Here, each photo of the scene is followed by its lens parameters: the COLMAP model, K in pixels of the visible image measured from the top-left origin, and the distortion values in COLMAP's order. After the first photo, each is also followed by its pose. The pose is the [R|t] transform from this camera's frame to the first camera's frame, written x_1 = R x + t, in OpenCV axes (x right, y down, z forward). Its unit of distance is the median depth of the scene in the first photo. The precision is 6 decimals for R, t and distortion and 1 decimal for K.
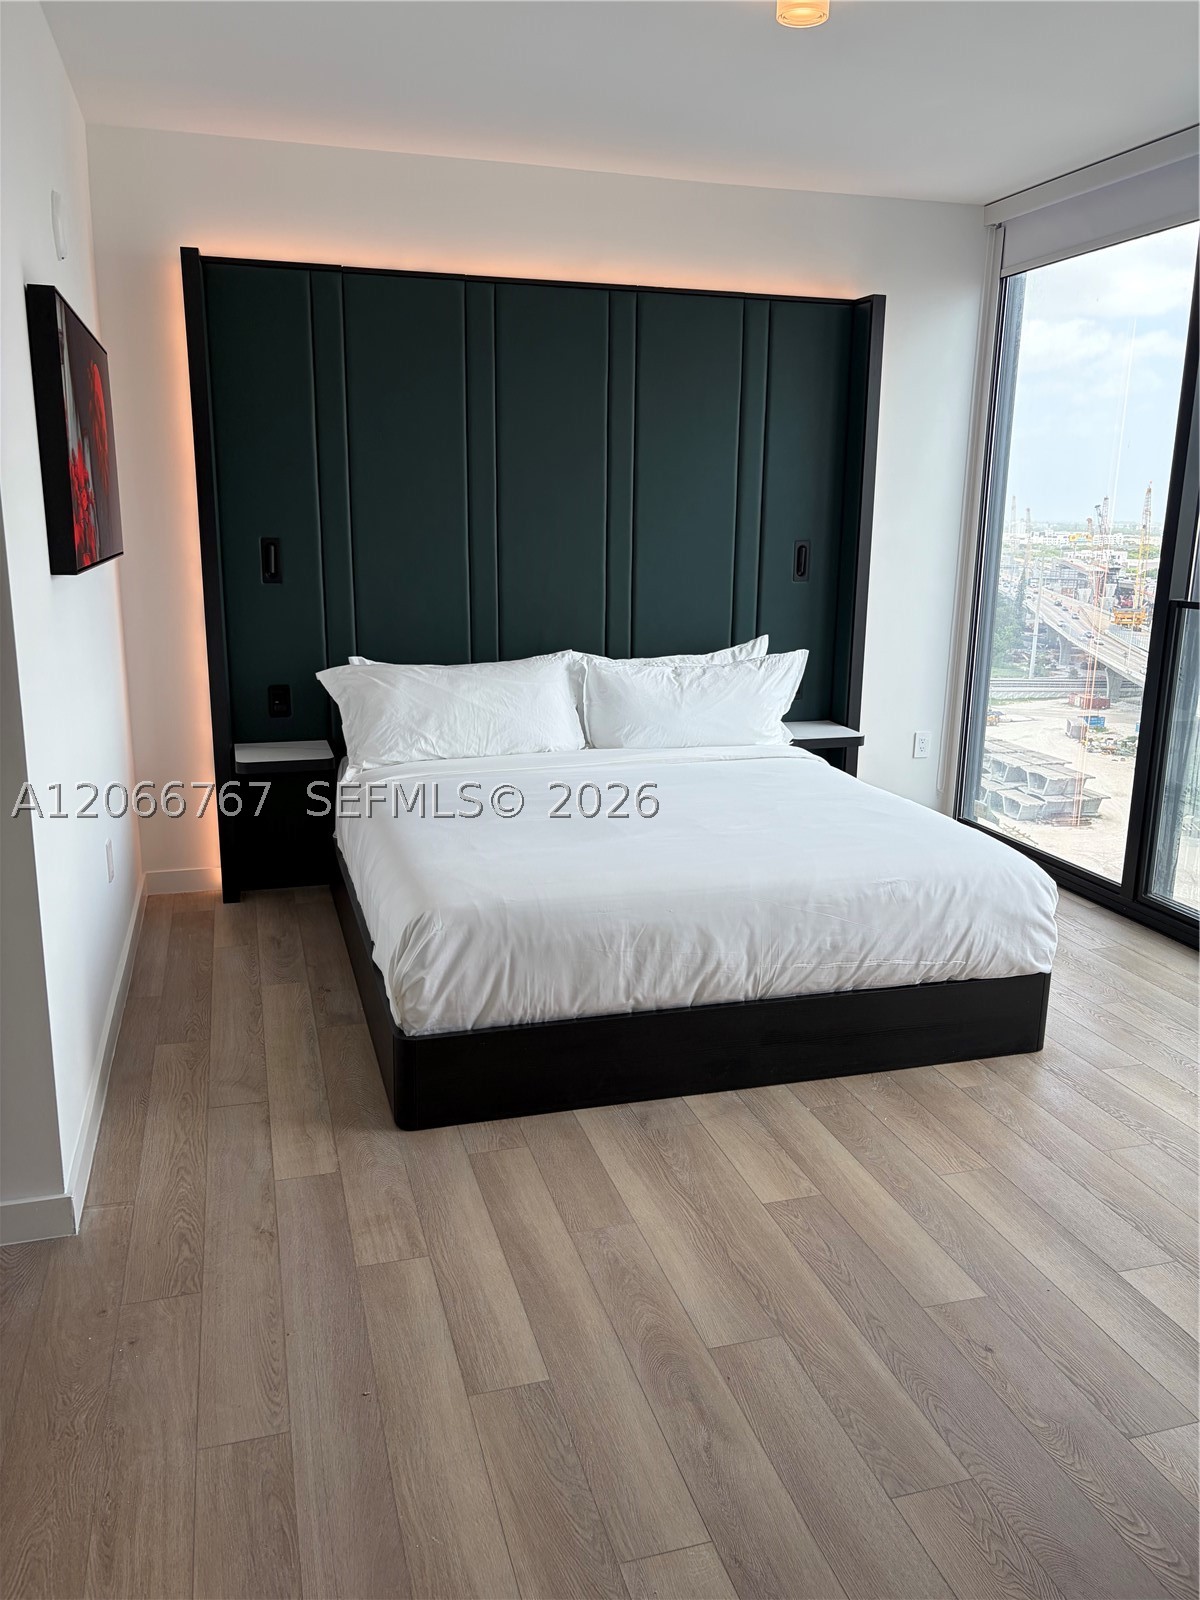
lens RADIAL K [[1205.0, 0, 601.1], [0, 1205.0, 794.5], [0, 0, 1]] dist [0.035734, -0.037667]
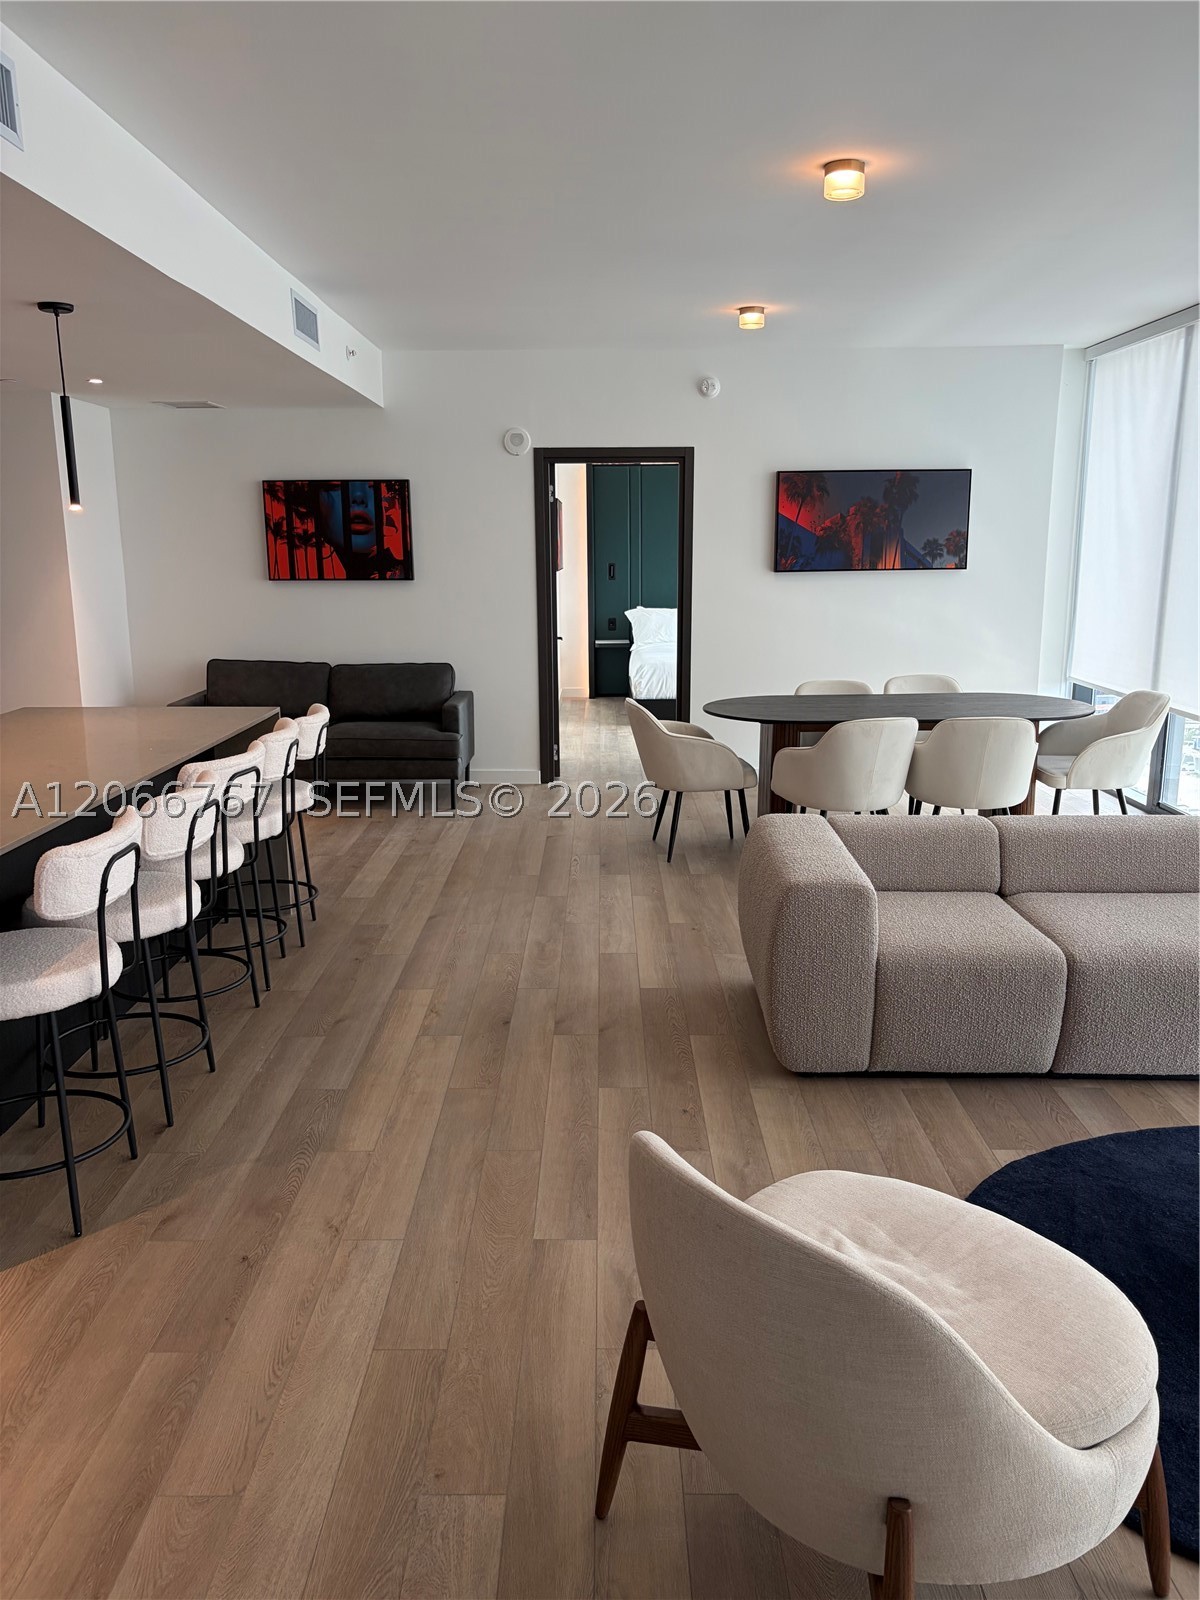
lens RADIAL K [[1205.0, 0, 604.0], [0, 1205.0, 804.9], [0, 0, 1]] dist [0.035734, -0.037667]
pose [[0.958563, 0.046253, -0.281100, 0.518455], [-0.051274, 0.998629, -0.010526, 0.374079], [0.280228, 0.024503, 0.959621, -1.665106]]
